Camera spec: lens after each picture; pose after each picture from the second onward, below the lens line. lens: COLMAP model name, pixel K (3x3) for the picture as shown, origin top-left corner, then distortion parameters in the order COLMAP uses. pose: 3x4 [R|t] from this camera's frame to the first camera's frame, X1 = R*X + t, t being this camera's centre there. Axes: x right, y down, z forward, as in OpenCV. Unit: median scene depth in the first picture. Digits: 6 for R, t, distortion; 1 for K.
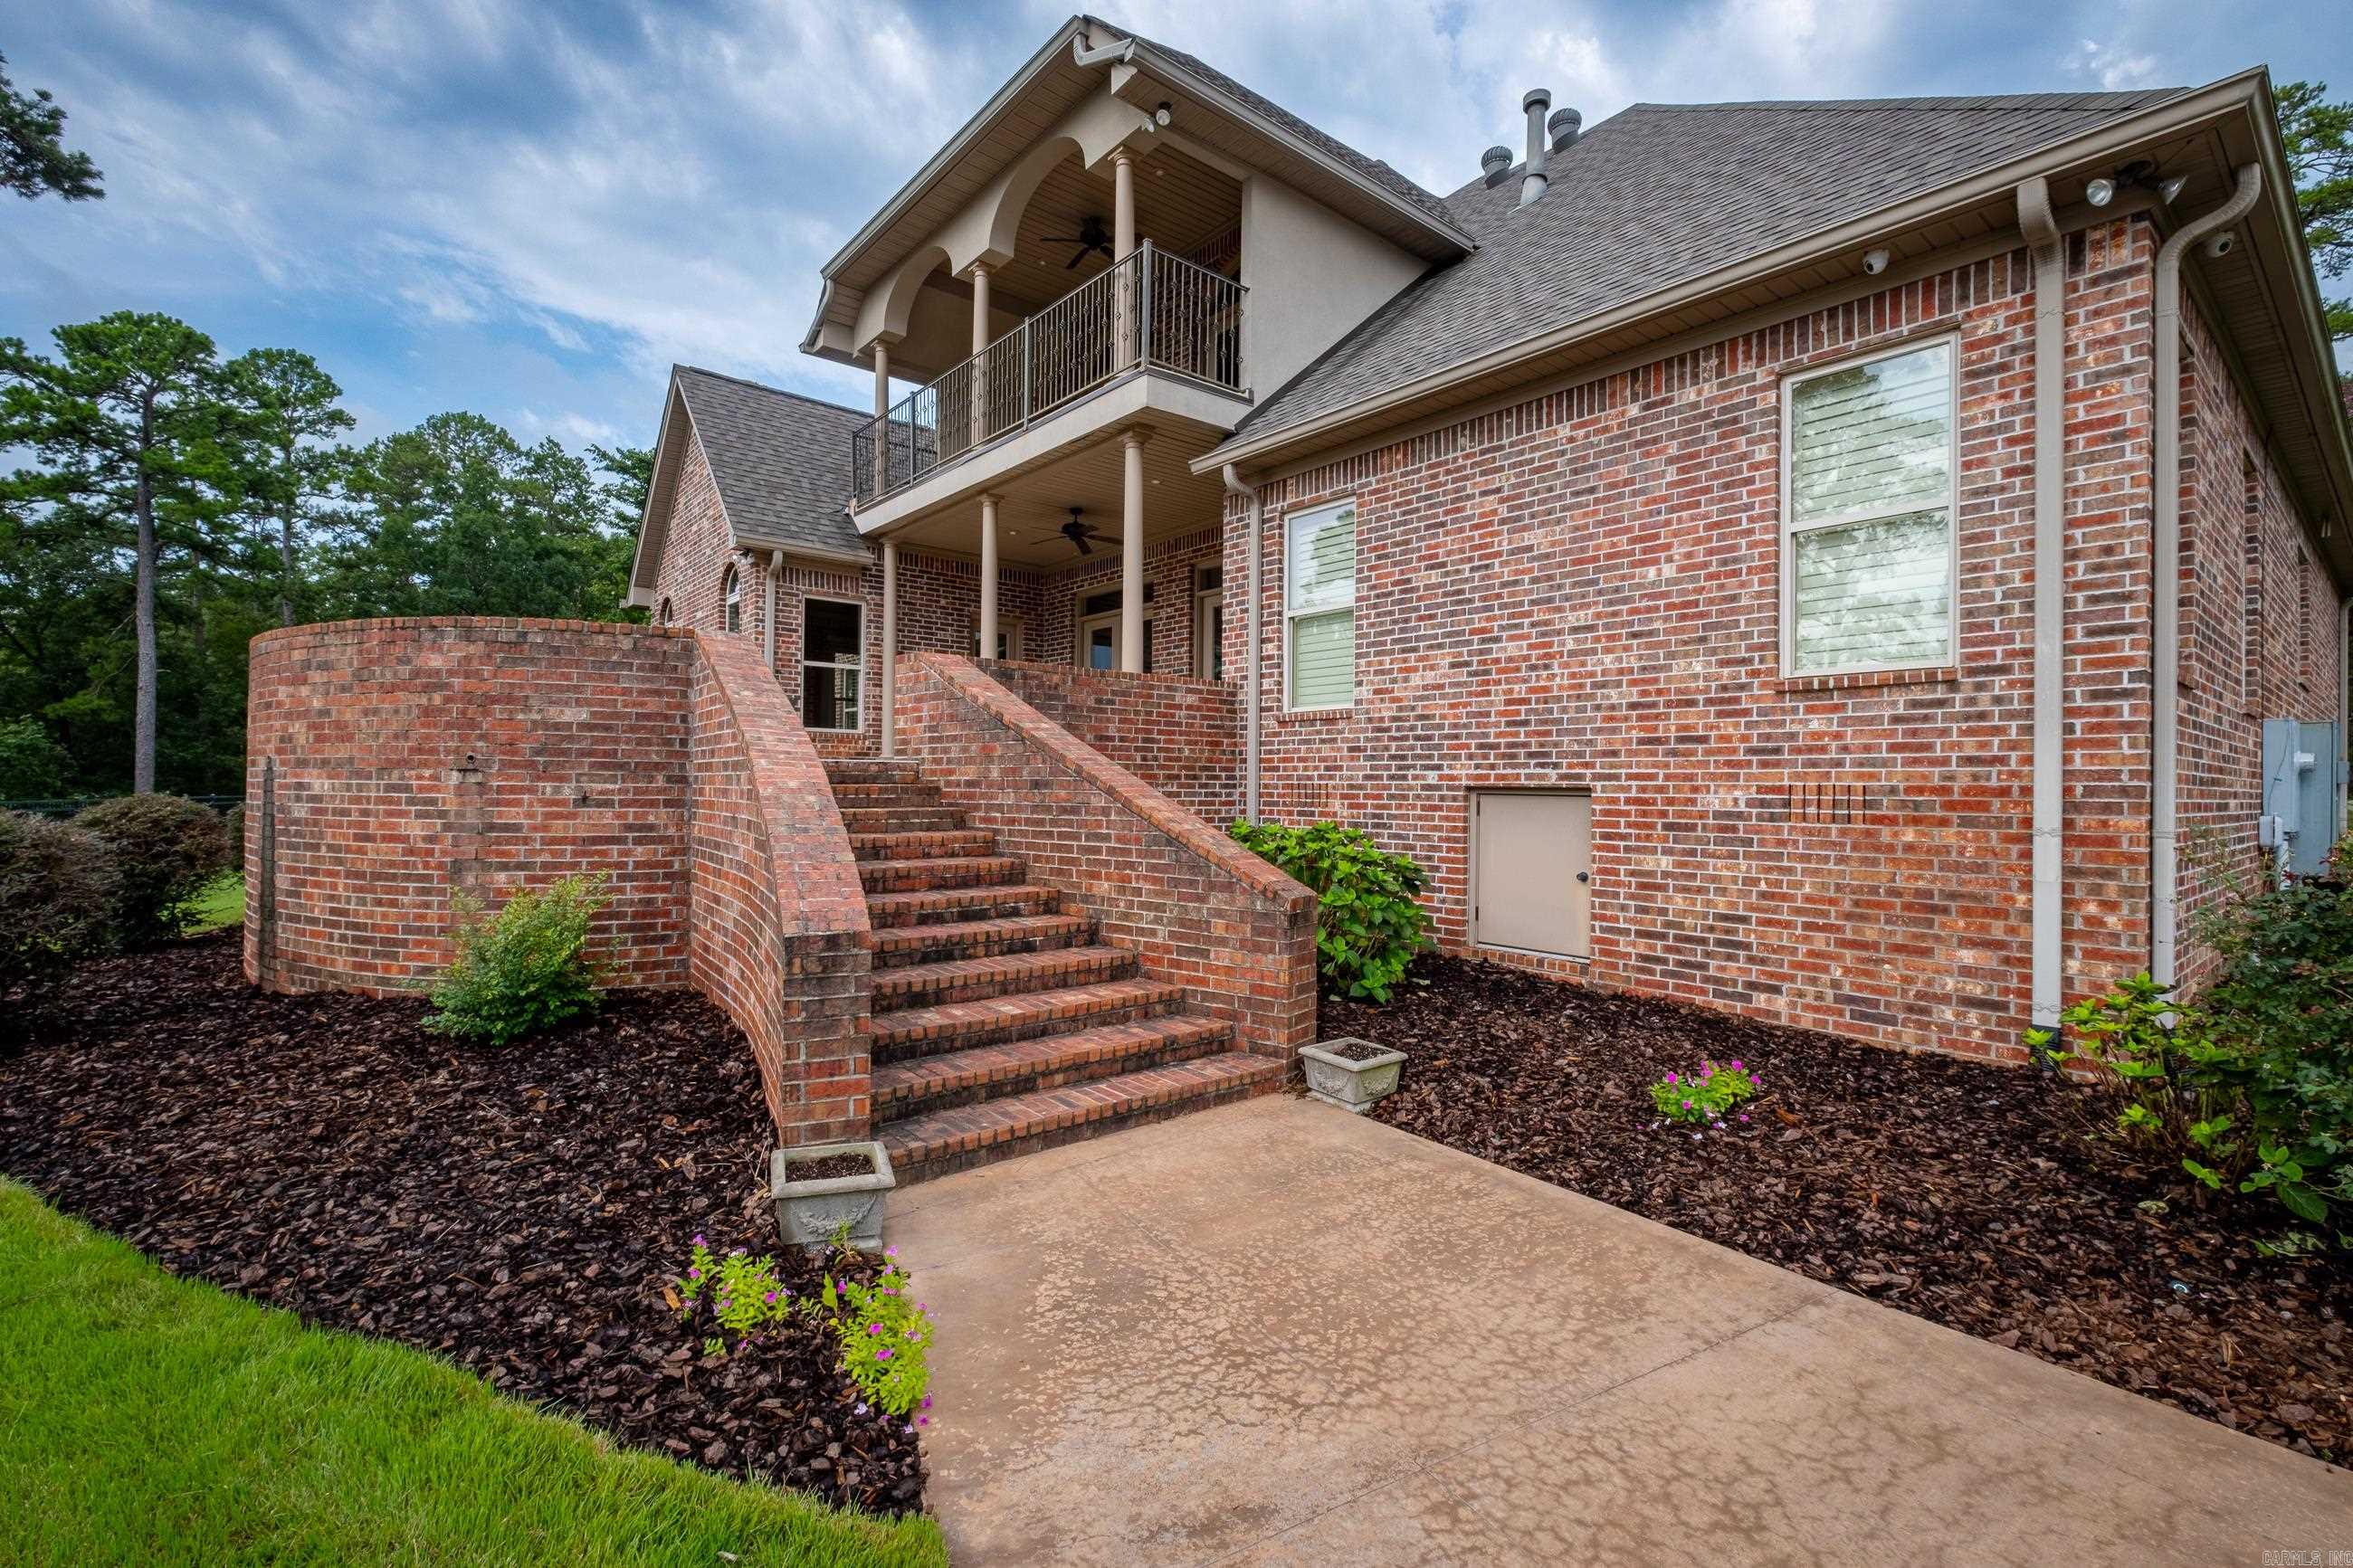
lens RADIAL K [[1042.5, 0, 1176.5], [0, 1042.5, 784.0], [0, 0, 1]] dist [-0.000644, 0.000004]
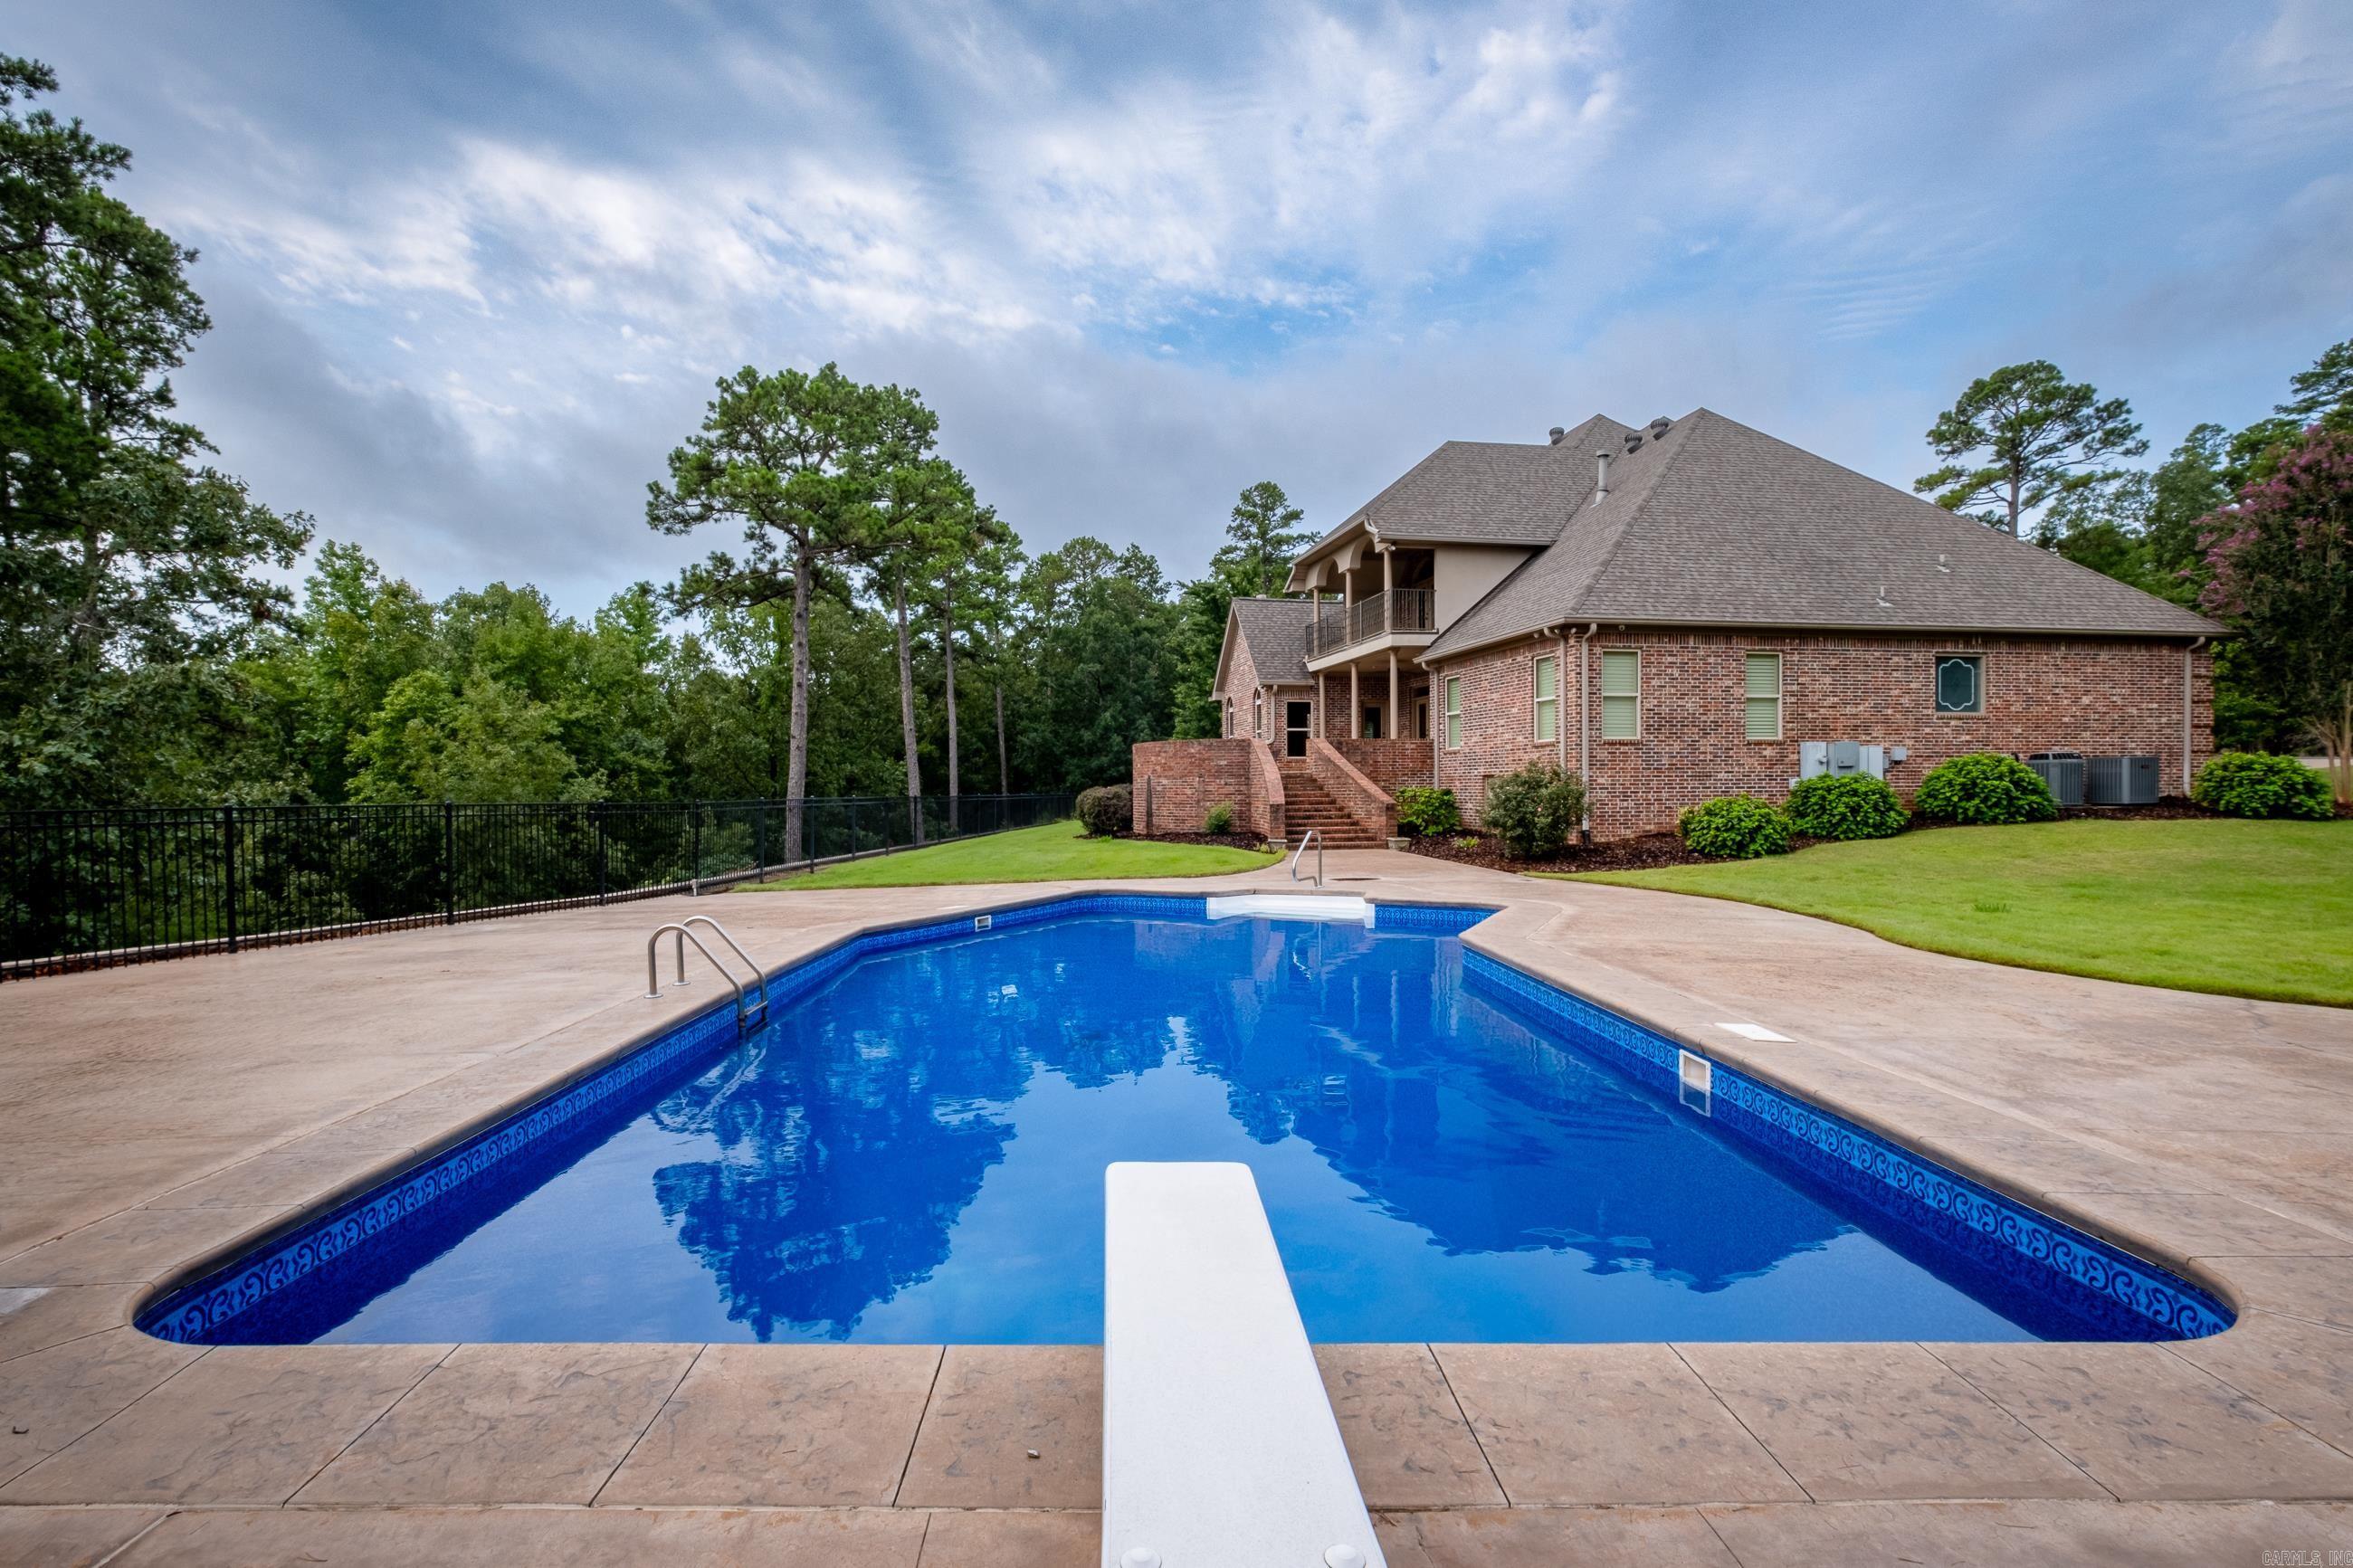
lens RADIAL K [[1071.8, 0, 1186.0], [0, 1071.8, 819.2], [0, 0, 1]] dist [-0.001781, -0.000618]
pose [[0.892430, -0.004932, -0.451159, 0.584198], [0.017516, 0.999565, 0.023722, 0.025635], [0.450846, -0.029072, 0.892128, -1.396022]]
